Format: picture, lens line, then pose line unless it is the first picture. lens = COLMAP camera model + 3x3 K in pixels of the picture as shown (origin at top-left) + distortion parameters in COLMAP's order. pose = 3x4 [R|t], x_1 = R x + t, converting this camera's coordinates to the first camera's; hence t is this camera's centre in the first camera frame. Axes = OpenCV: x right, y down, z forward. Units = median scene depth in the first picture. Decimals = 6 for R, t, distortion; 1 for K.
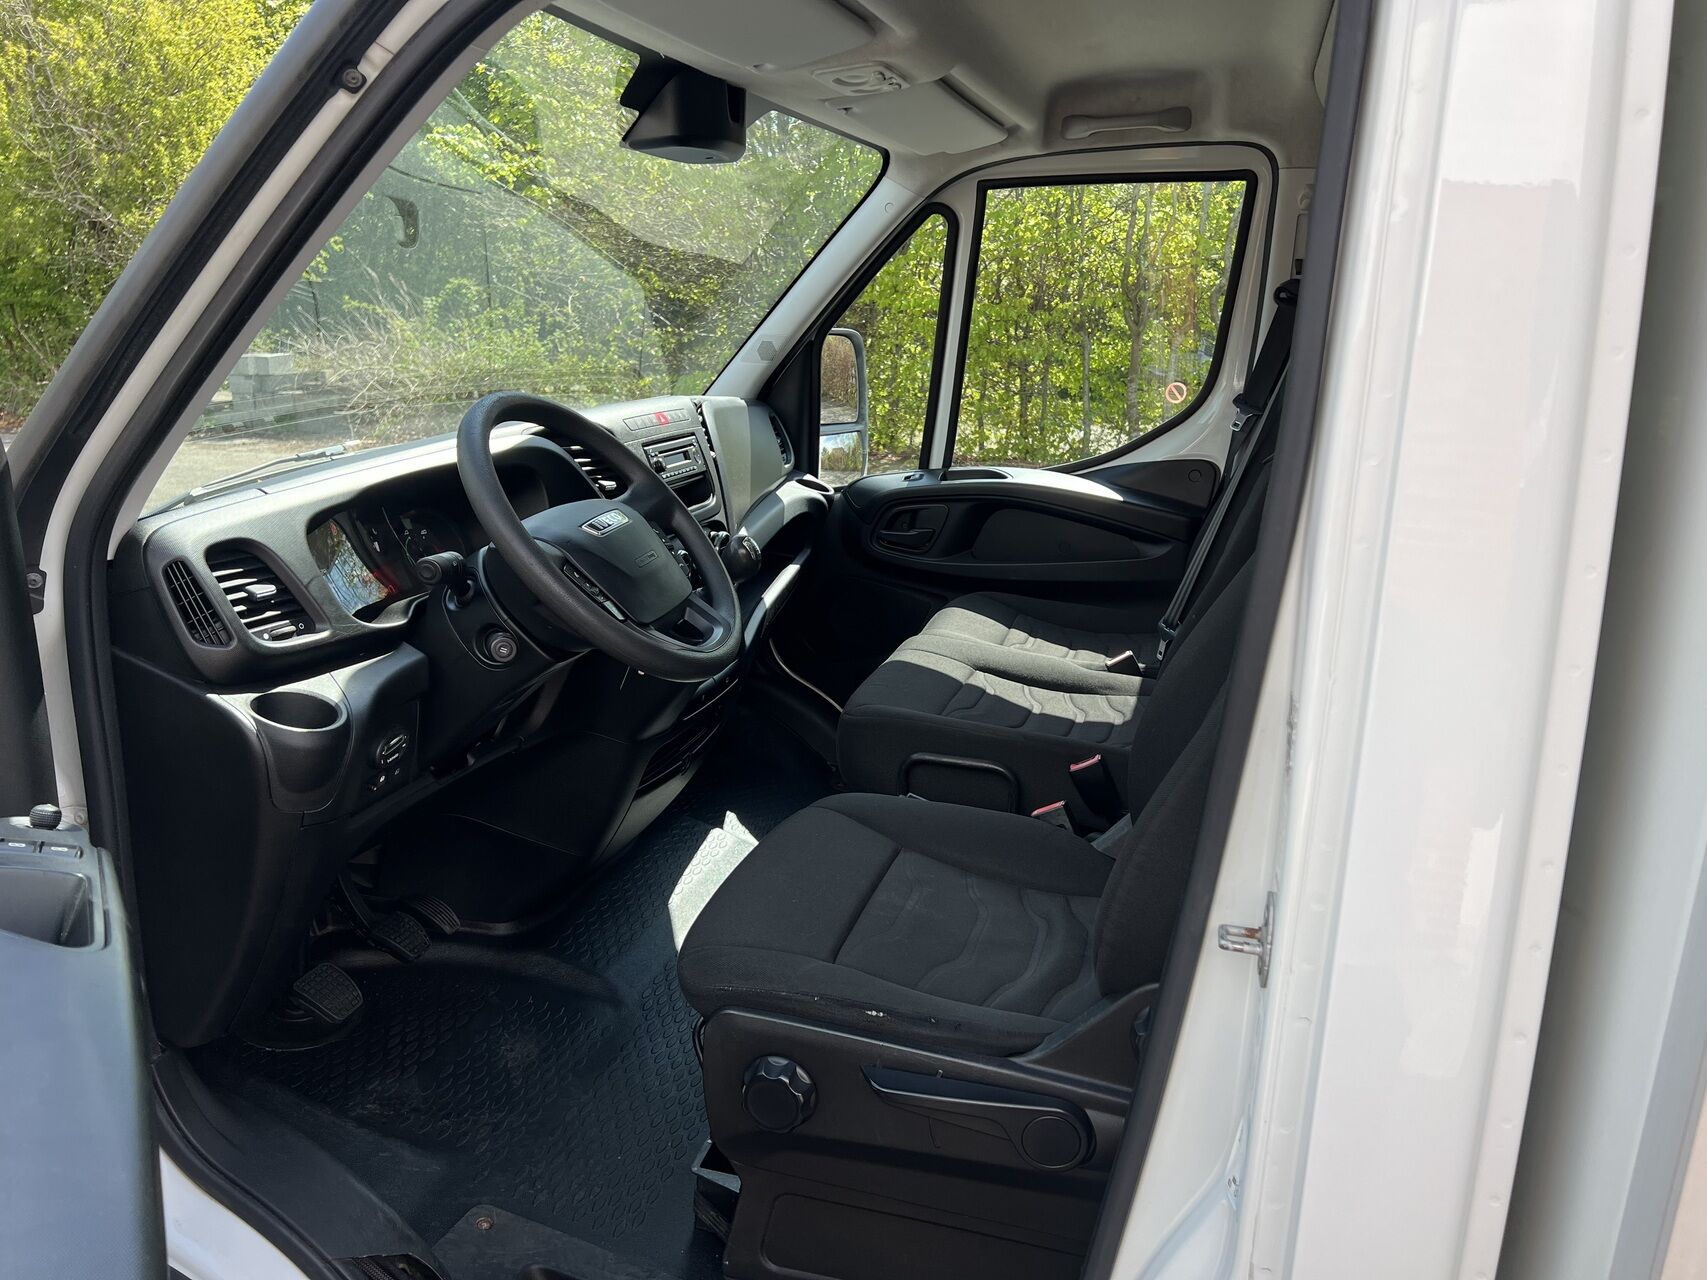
lens RADIAL K [[1281.1, 0, 855.9], [0, 1281.1, 644.7], [0, 0, 1]] dist [0.071063, -0.083054]
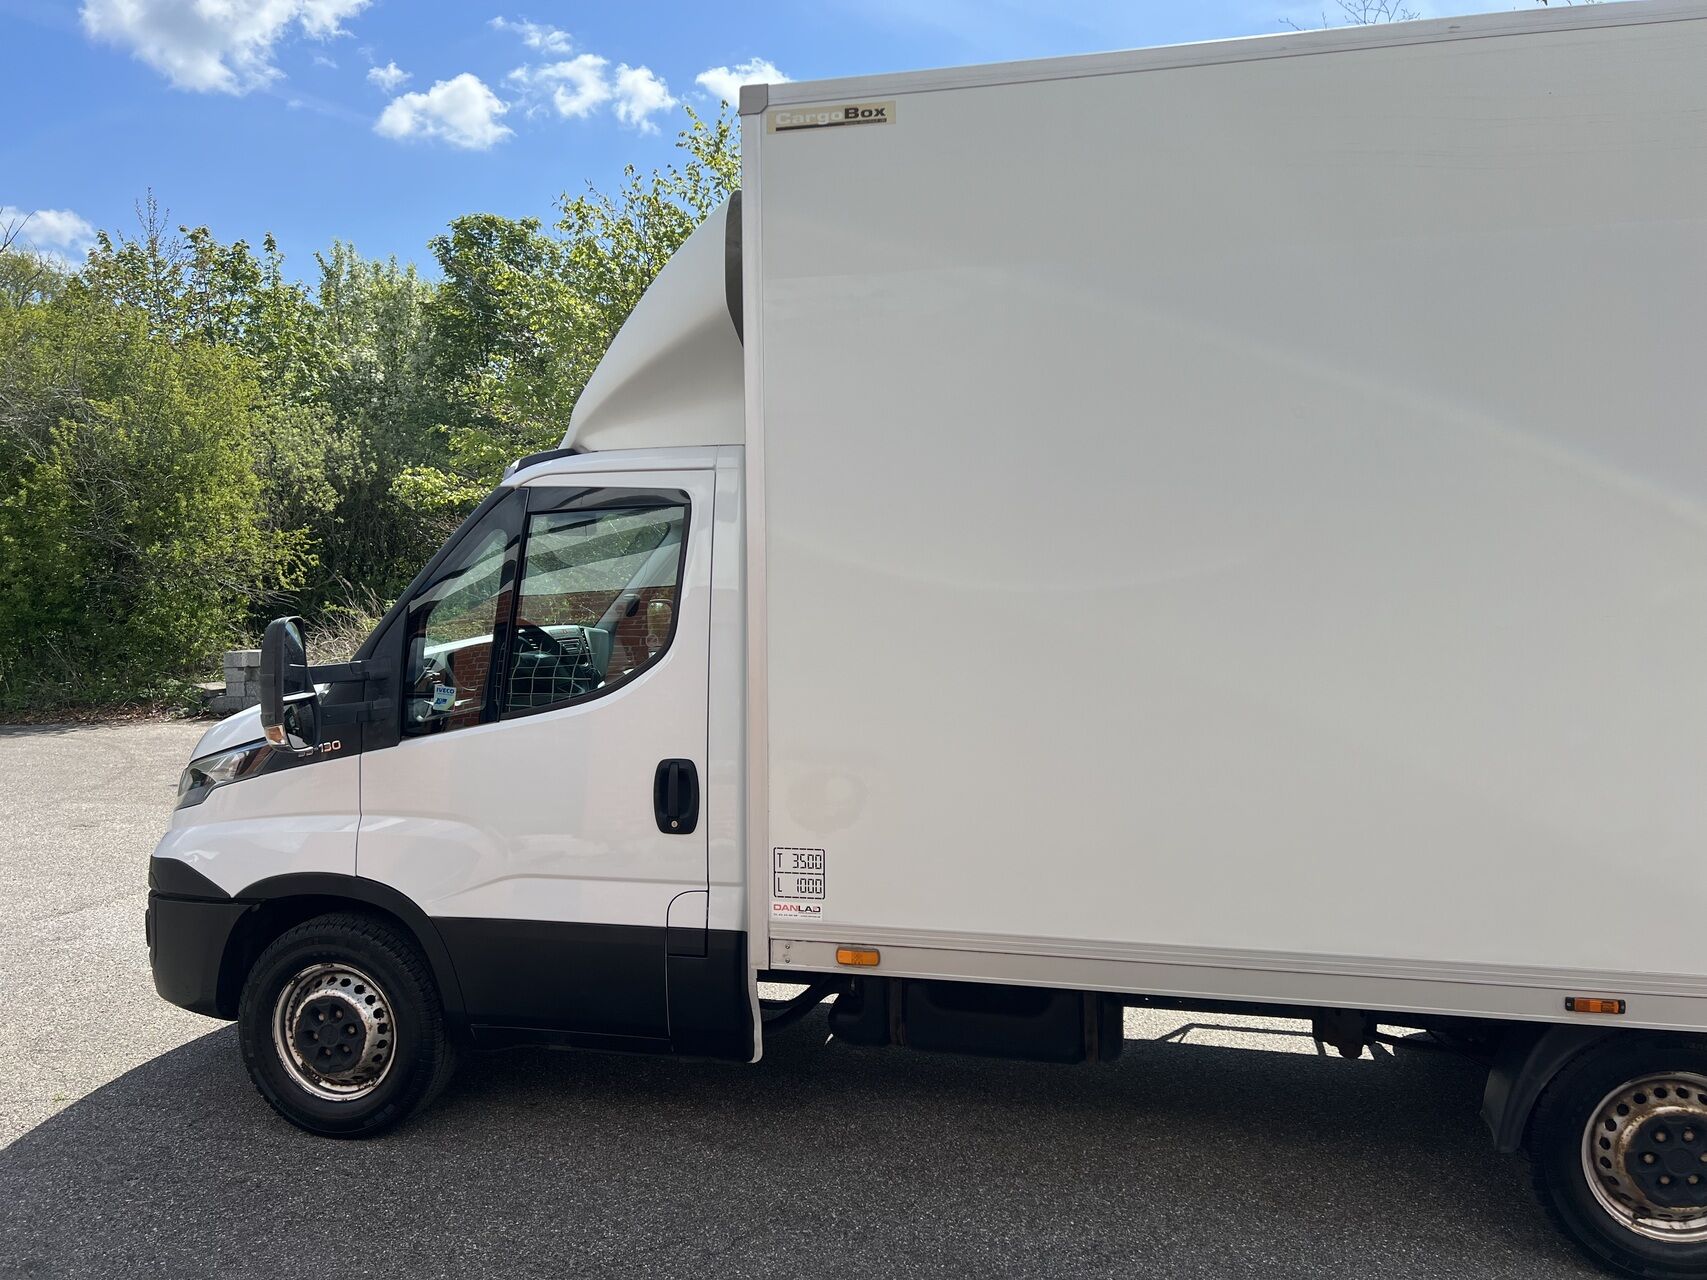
lens RADIAL K [[1281.1, 0, 862.6], [0, 1281.1, 609.7], [0, 0, 1]] dist [0.071063, -0.083054]
pose [[0.997390, -0.038438, 0.061124, 0.041367], [0.052107, 0.969178, -0.240788, 0.062348], [-0.049985, 0.243344, 0.968651, -0.219683]]
